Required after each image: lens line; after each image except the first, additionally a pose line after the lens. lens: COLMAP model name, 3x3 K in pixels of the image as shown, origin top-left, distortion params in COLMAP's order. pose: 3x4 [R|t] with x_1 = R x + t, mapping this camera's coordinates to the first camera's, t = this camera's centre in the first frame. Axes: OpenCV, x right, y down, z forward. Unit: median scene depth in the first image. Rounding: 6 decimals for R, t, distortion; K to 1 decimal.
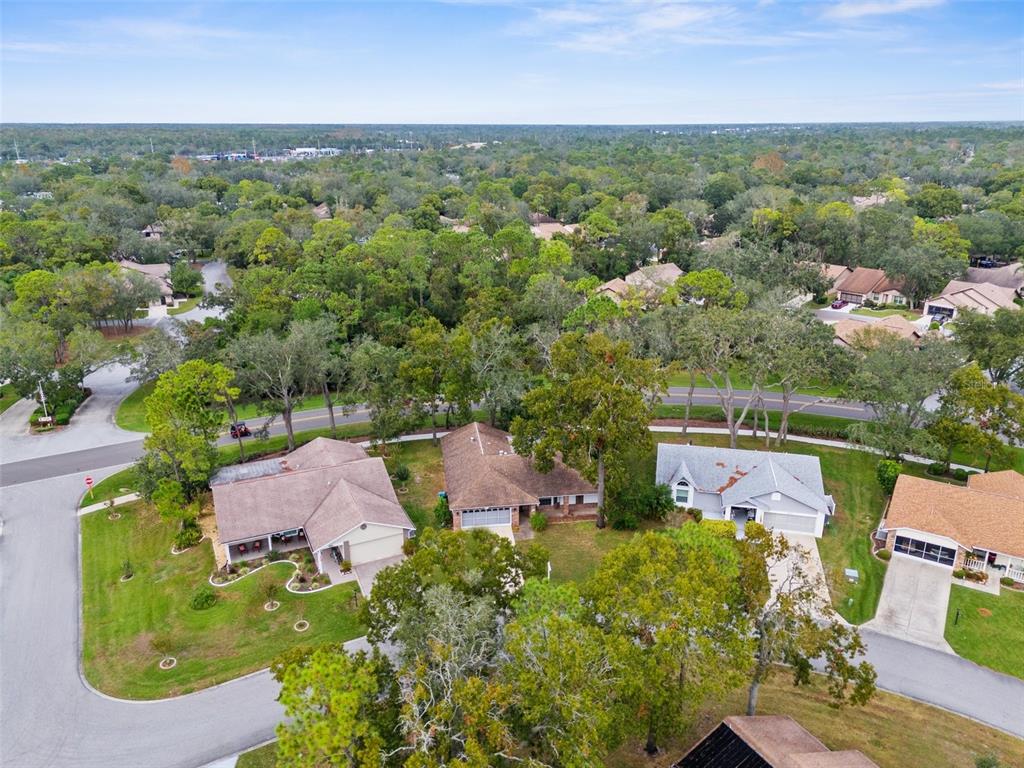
lens RADIAL K [[717.9, 0, 512.3], [0, 717.9, 379.2], [0, 0, 1]] dist [0.051397, -0.001553]
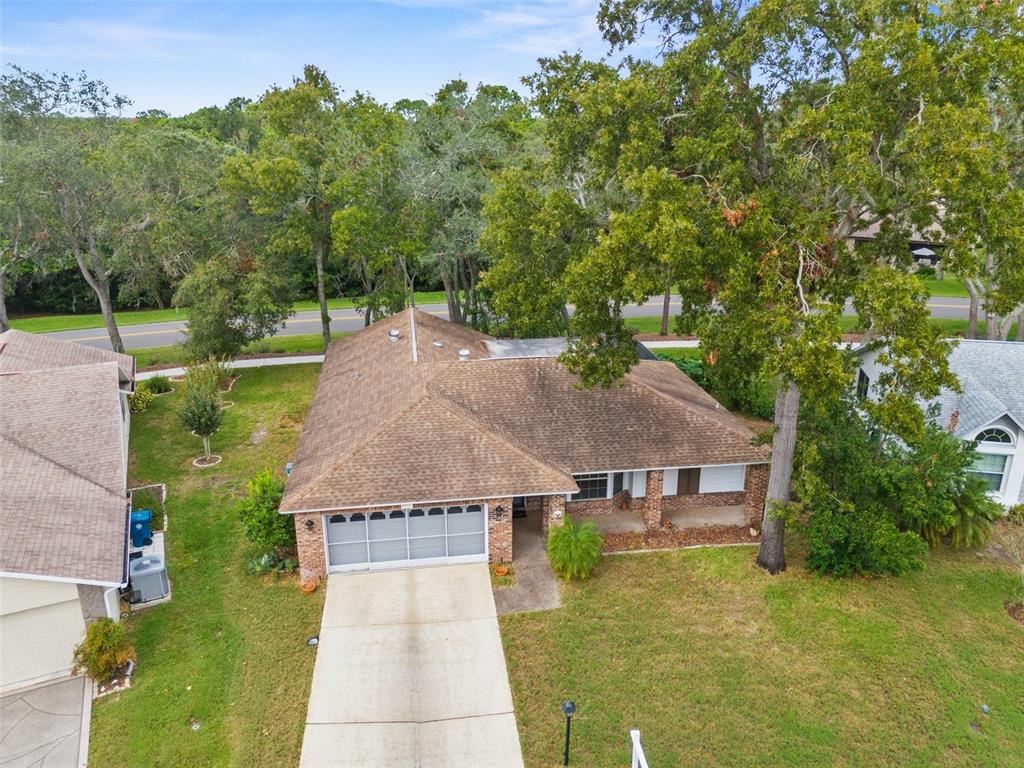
lens RADIAL K [[717.9, 0, 514.5], [0, 717.9, 380.2], [0, 0, 1]] dist [0.051397, -0.001553]
pose [[0.999941, 0.001472, 0.010781, 0.006719], [-0.001466, 0.999999, -0.000580, 0.123341], [-0.010782, 0.000564, 0.999942, 0.680274]]
